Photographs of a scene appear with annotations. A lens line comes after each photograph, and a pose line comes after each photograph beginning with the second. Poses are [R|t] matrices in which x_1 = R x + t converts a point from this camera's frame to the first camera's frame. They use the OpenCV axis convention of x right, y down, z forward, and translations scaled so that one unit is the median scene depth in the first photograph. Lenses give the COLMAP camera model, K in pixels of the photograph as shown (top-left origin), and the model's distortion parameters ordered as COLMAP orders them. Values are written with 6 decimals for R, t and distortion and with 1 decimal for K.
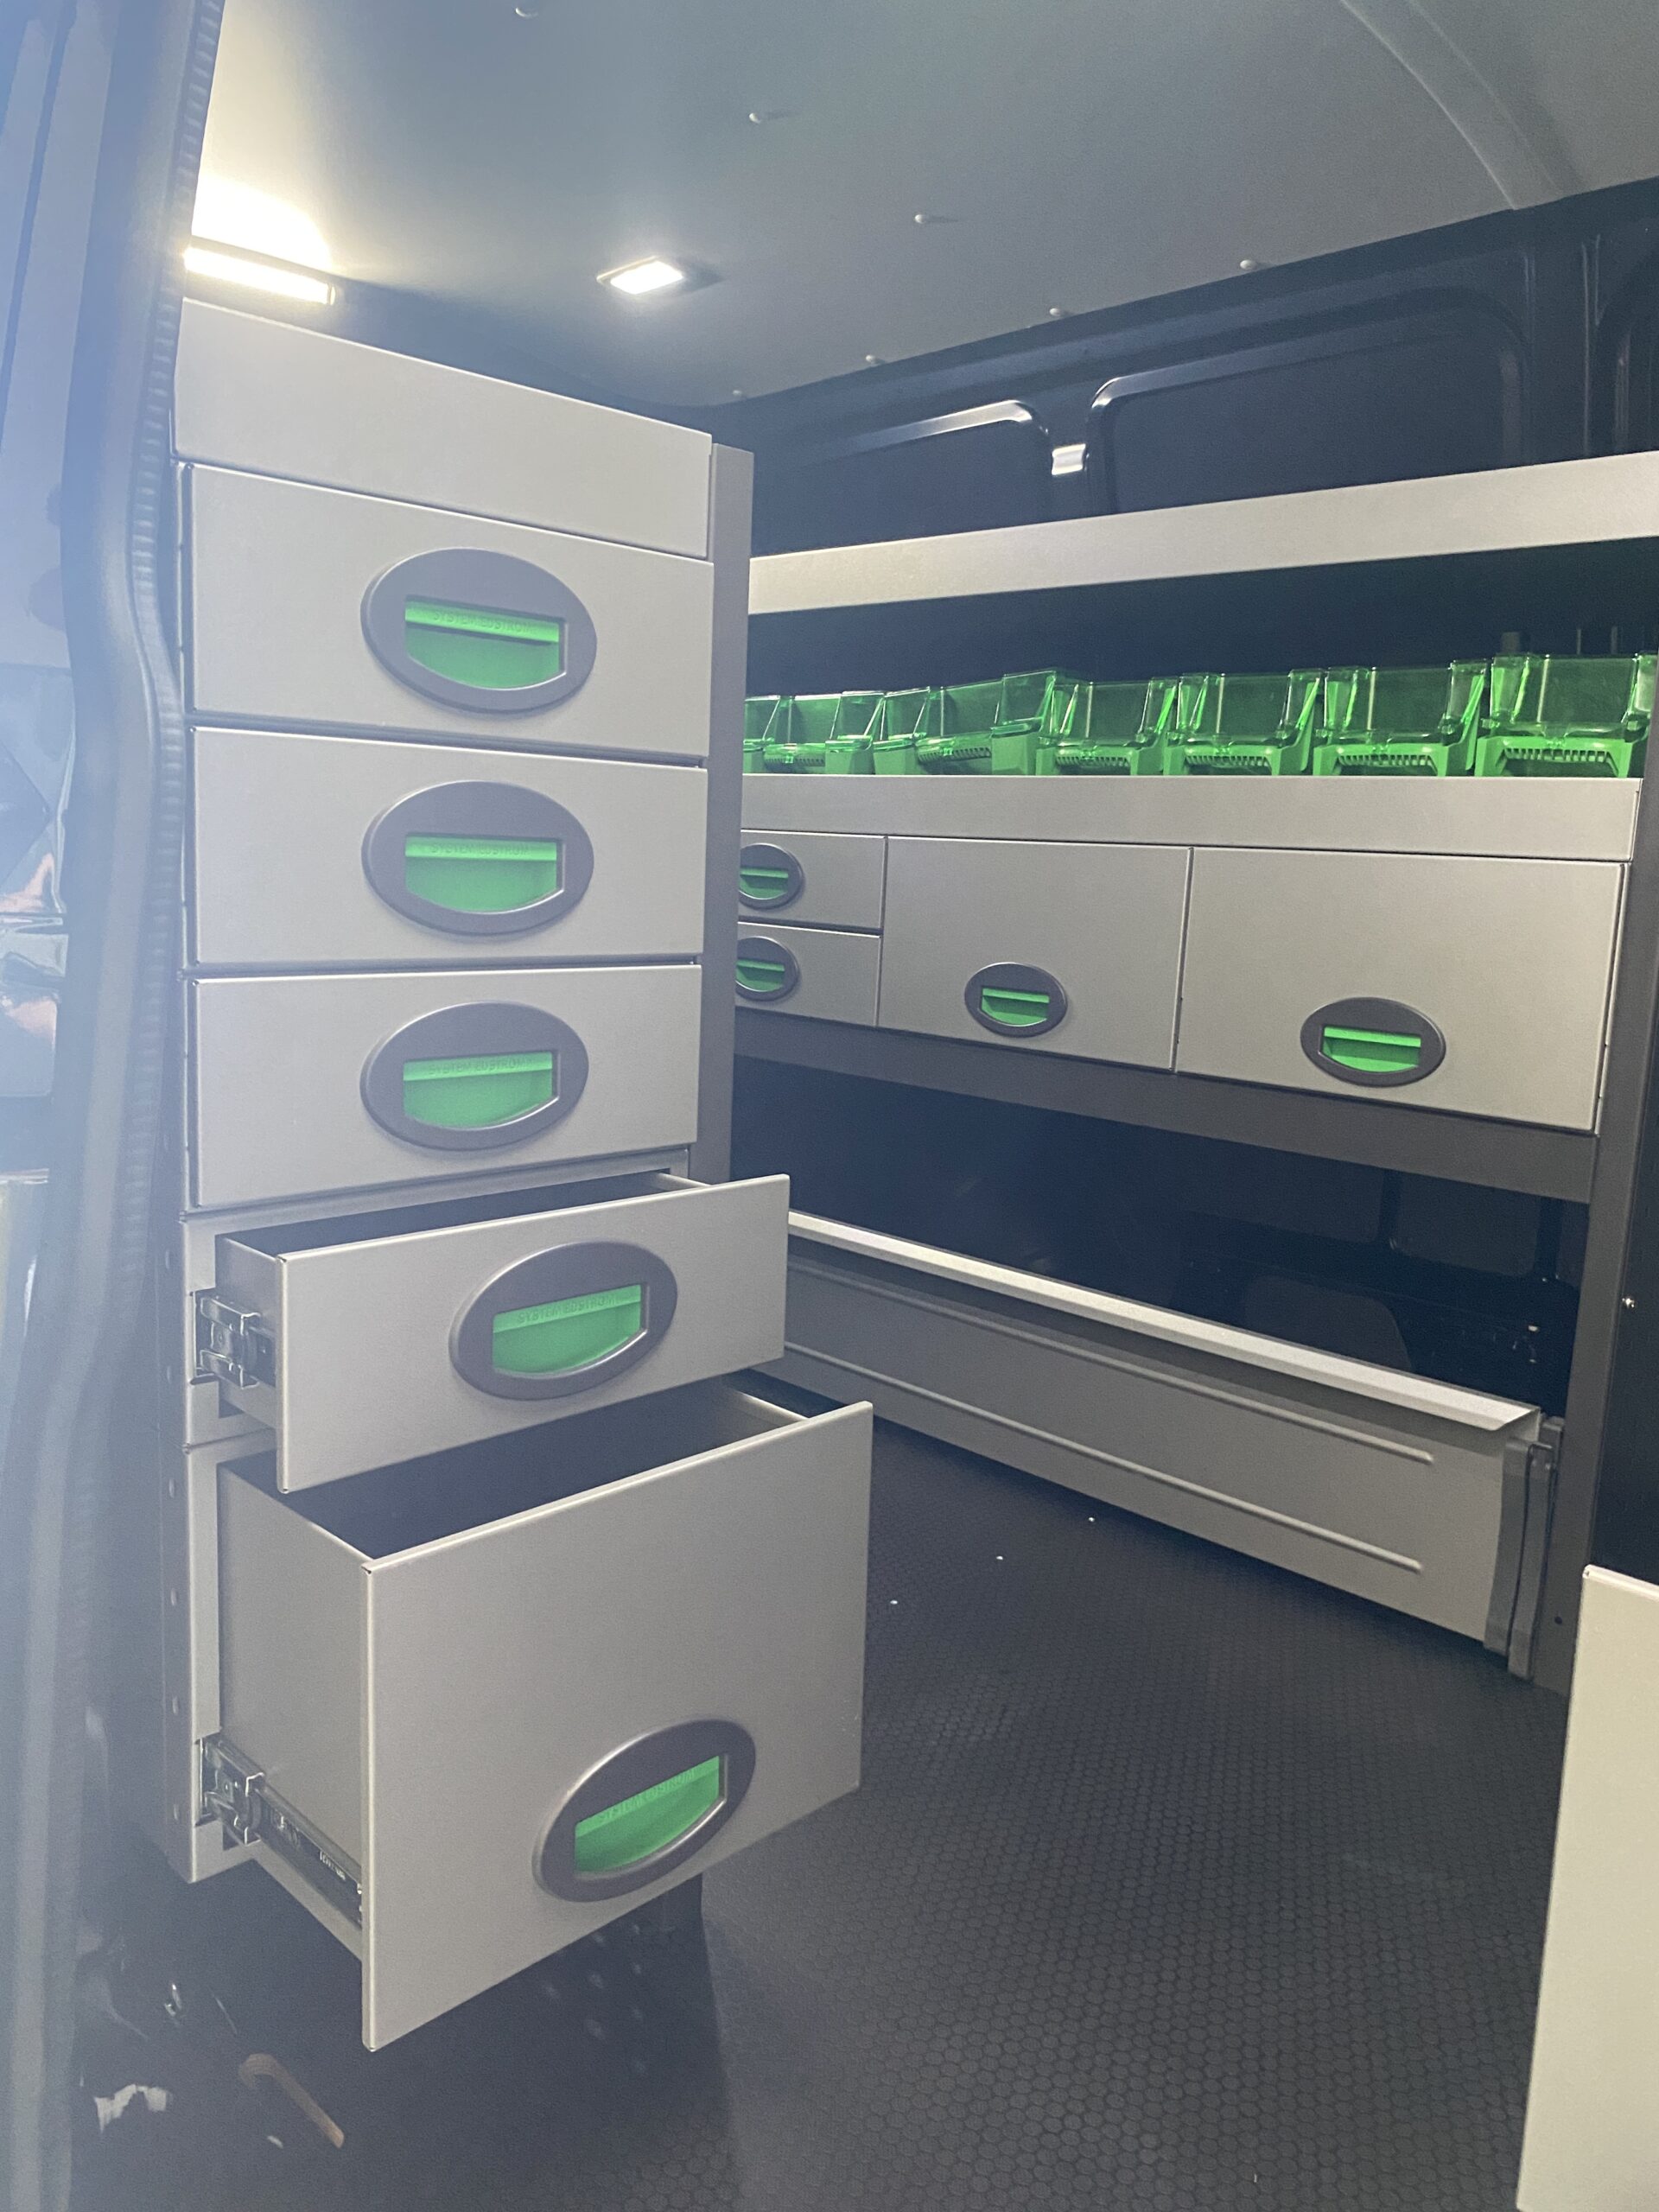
lens RADIAL K [[1671.2, 0, 816.5], [0, 1671.2, 1085.3], [0, 0, 1]] dist [0.026241, -0.047484]
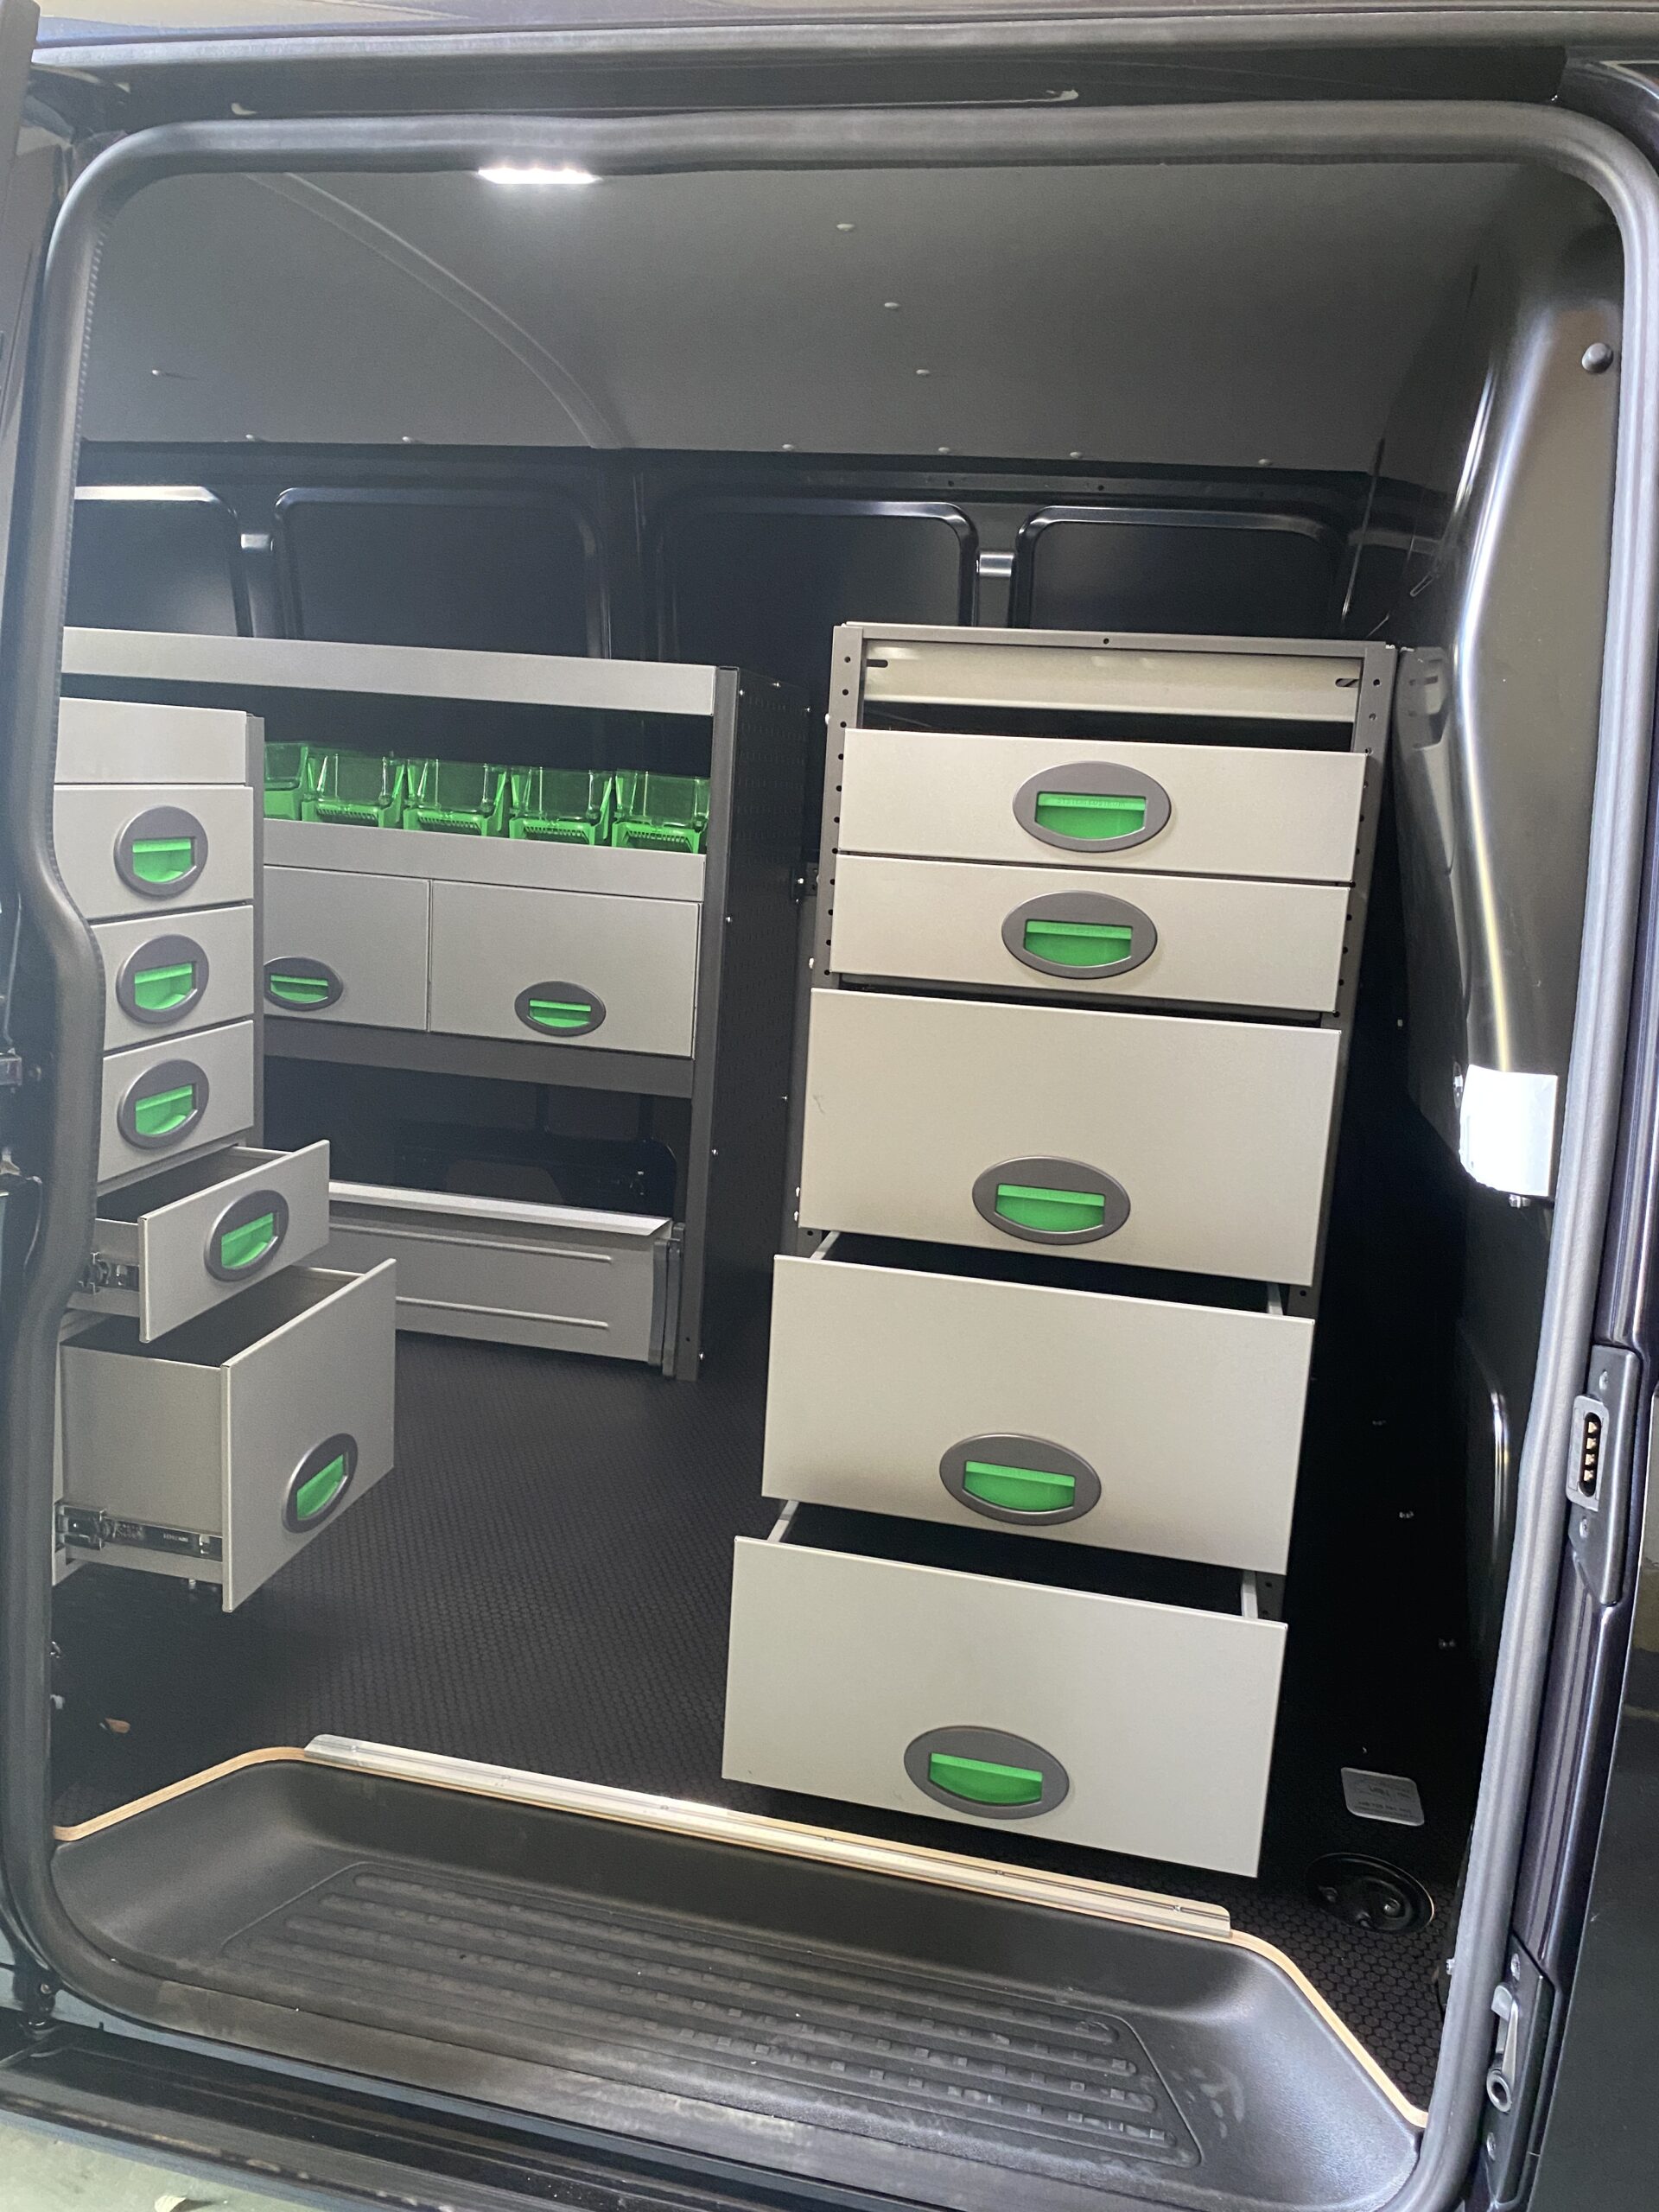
lens RADIAL K [[1671.2, 0, 803.4], [0, 1671.2, 1091.5], [0, 0, 1]] dist [0.026241, -0.047484]
pose [[0.840055, -0.095316, 0.534063, -0.344508], [0.052866, 0.994142, 0.094272, -0.088415], [-0.539920, -0.050960, 0.840172, -0.486540]]
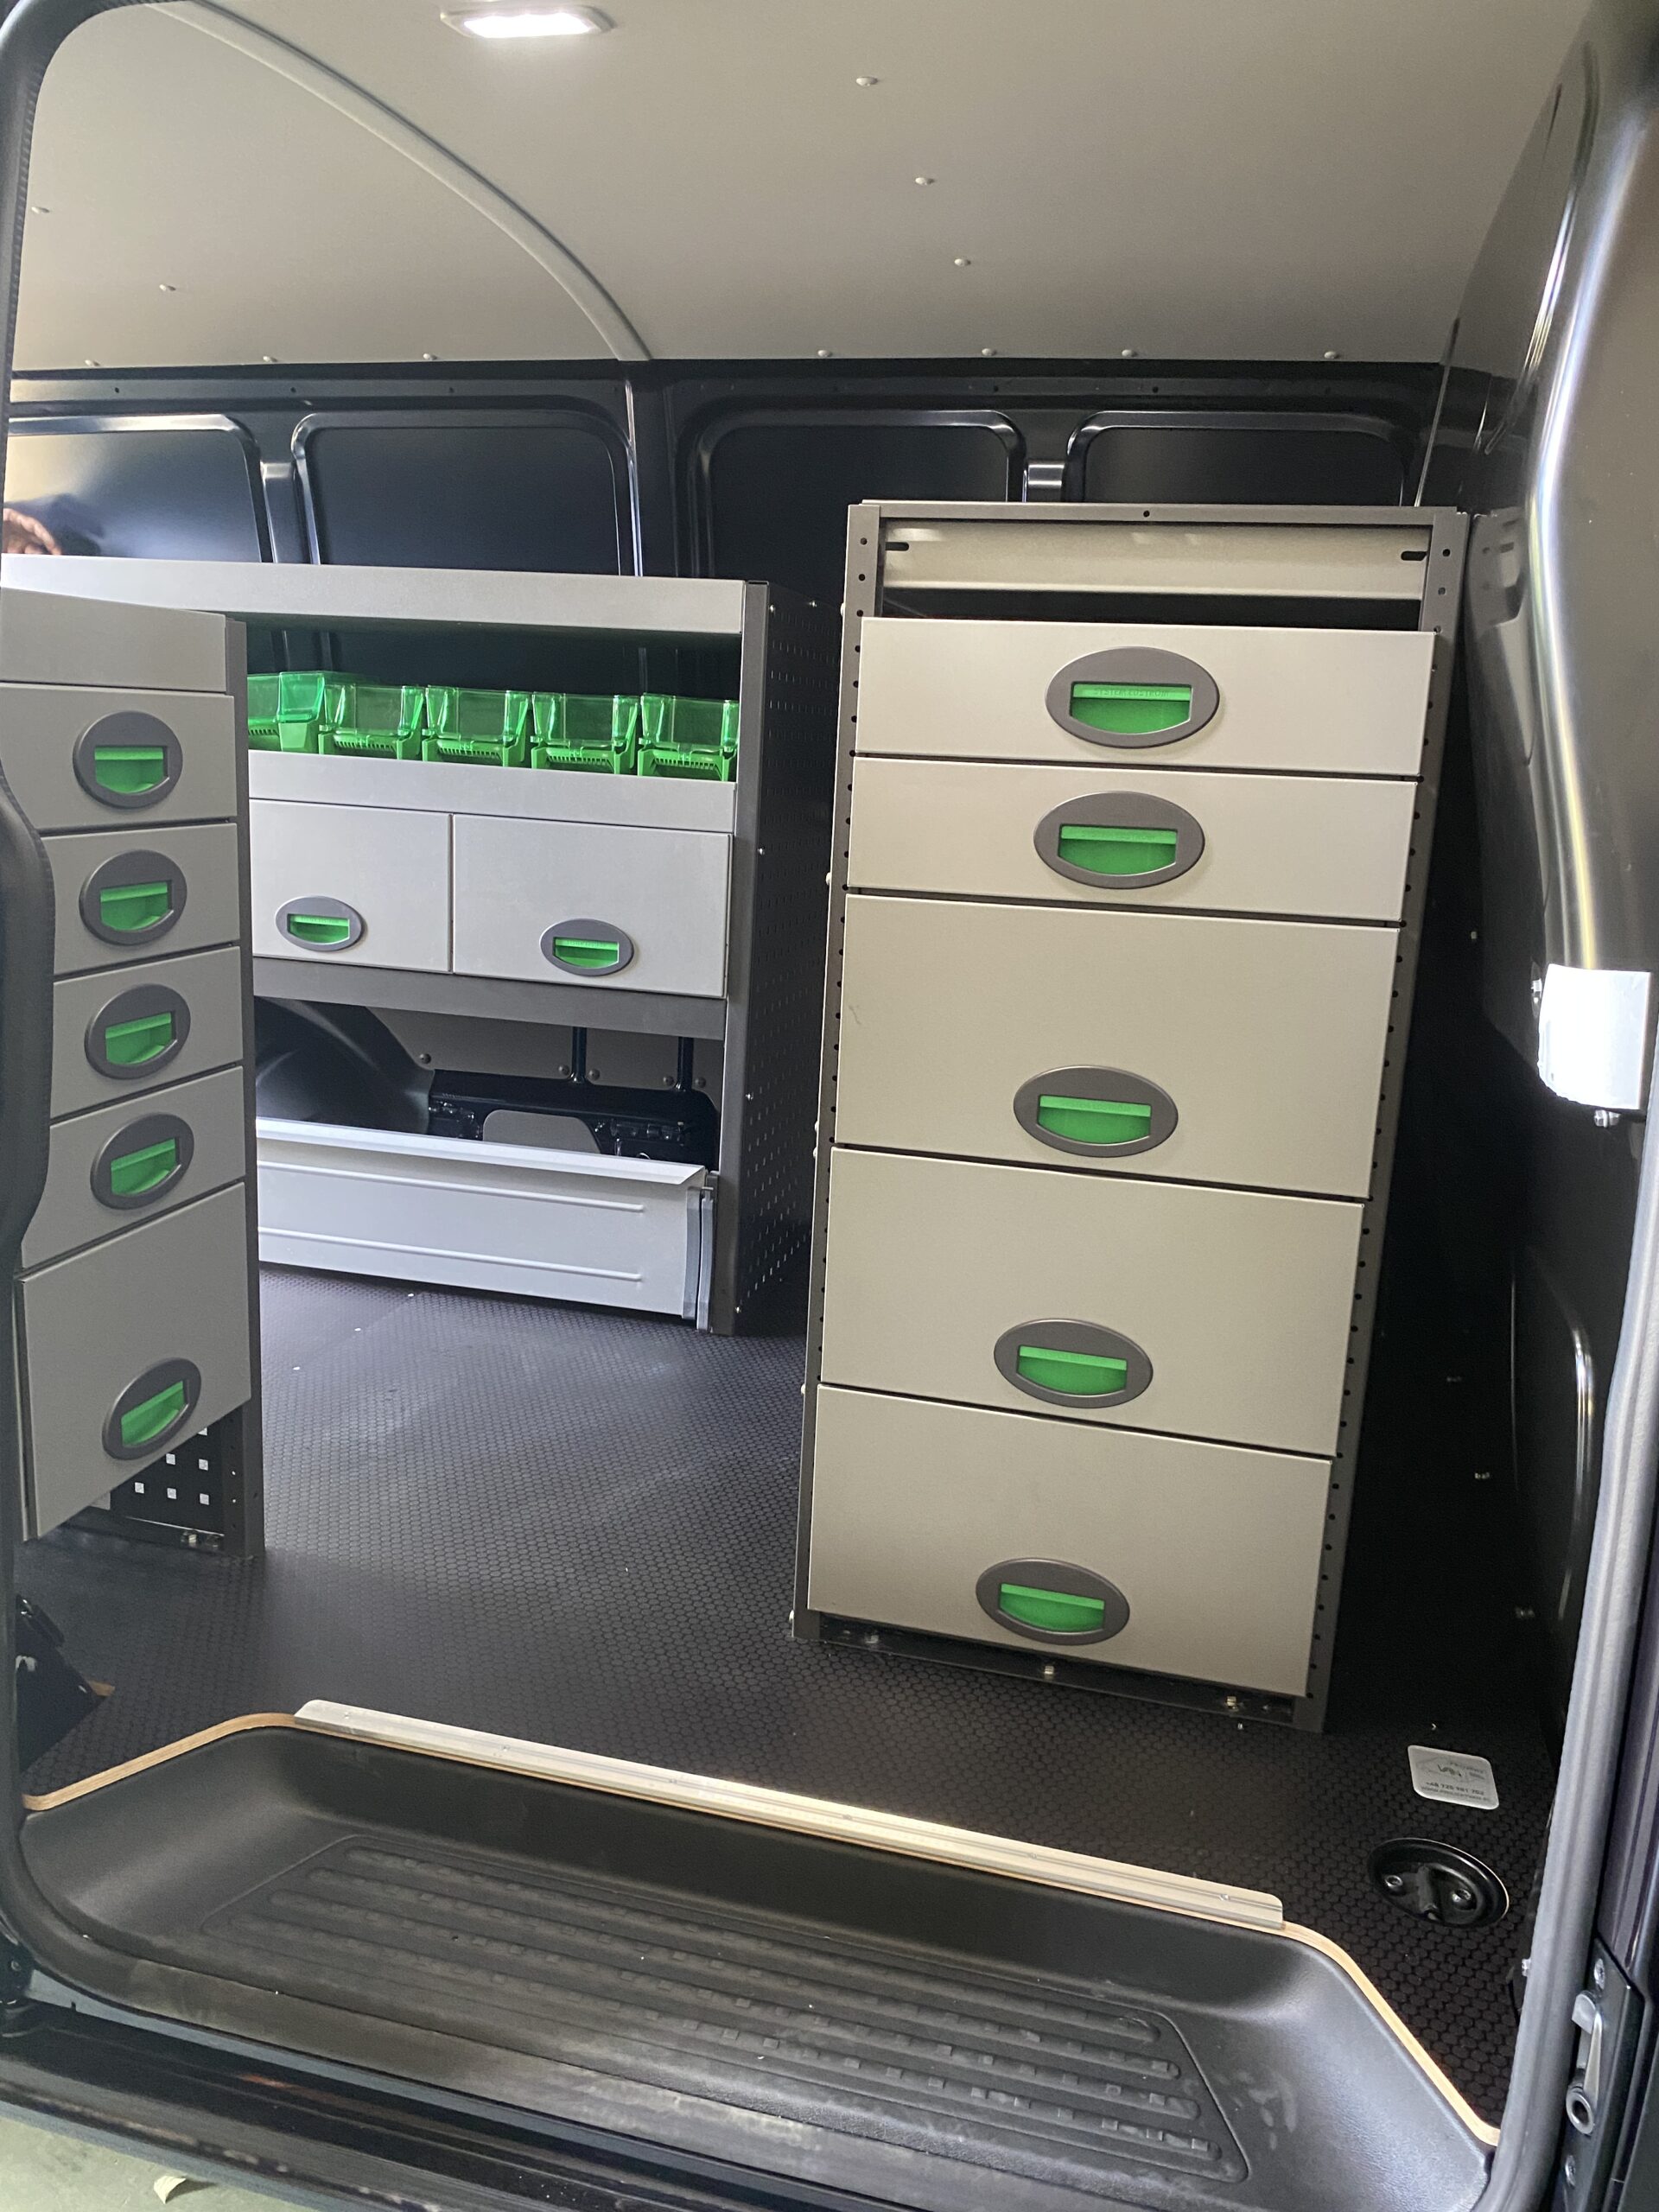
lens RADIAL K [[1671.2, 0, 811.2], [0, 1671.2, 1090.4], [0, 0, 1]] dist [0.026241, -0.047484]
pose [[0.859845, -0.109424, 0.498691, -0.276713], [0.062446, 0.991969, 0.109989, -0.052798], [-0.506721, -0.063432, 0.859773, -0.439937]]
